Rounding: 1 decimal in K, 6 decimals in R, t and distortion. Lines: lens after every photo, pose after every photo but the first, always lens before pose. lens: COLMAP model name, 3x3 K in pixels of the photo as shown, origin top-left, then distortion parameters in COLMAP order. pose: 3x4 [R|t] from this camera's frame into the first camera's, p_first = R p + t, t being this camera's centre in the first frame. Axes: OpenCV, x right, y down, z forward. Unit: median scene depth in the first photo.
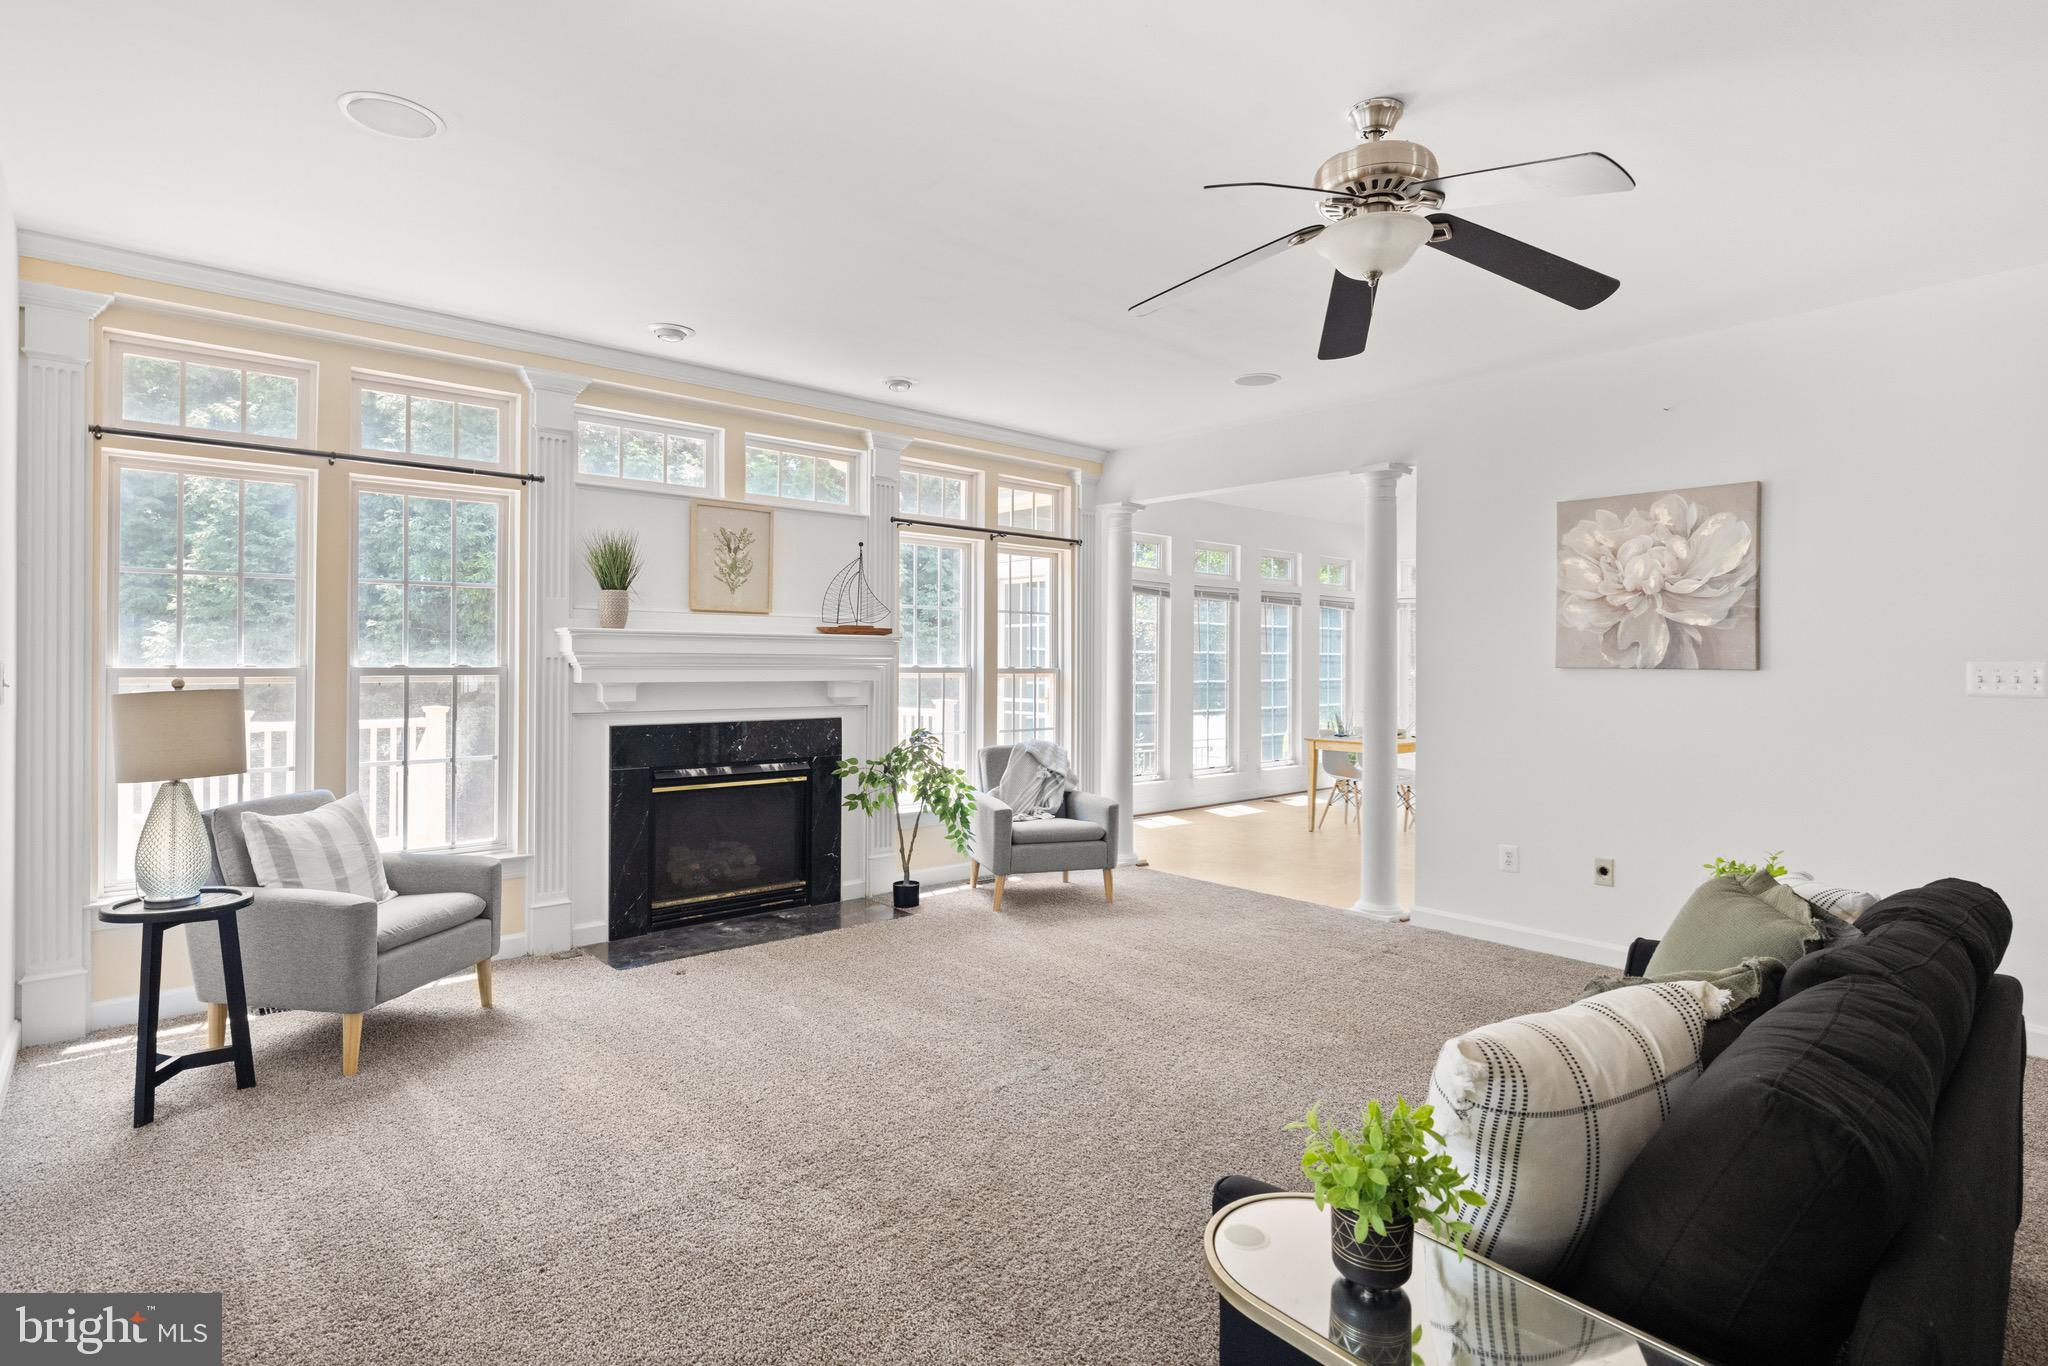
lens RADIAL K [[997.9, 0, 1017.7], [0, 997.9, 662.7], [0, 0, 1]] dist [-0.001246, -0.000036]
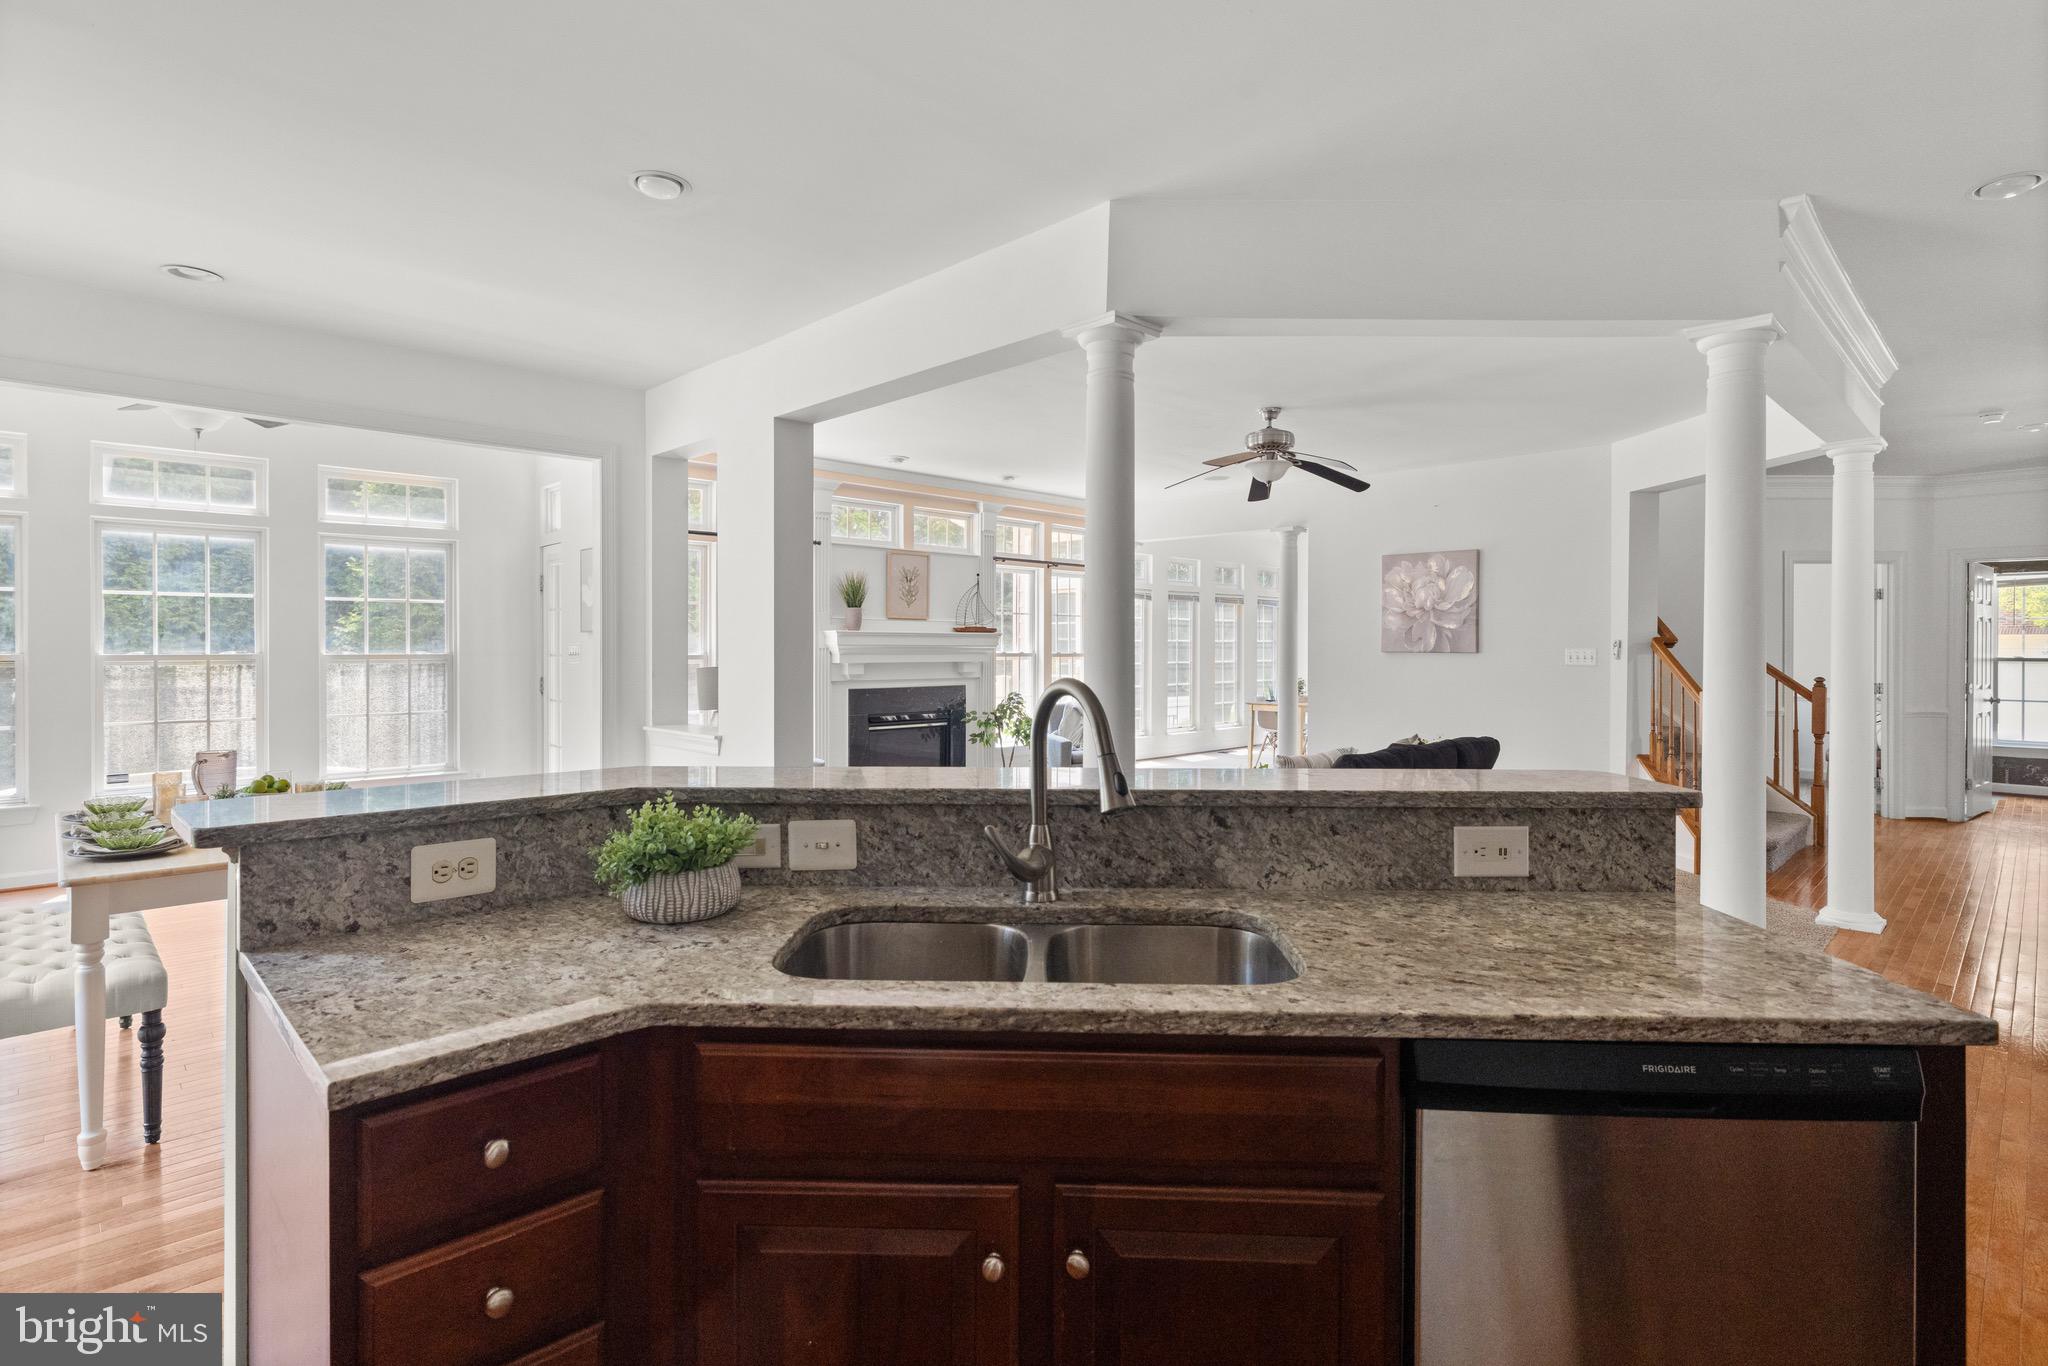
lens RADIAL K [[997.9, 0, 1017.7], [0, 997.9, 662.7], [0, 0, 1]] dist [-0.001246, -0.000036]
pose [[0.997666, -0.002873, 0.068216, -0.223424], [0.001706, 0.999851, 0.017160, -0.007973], [-0.068255, -0.017003, 0.997523, -0.632673]]
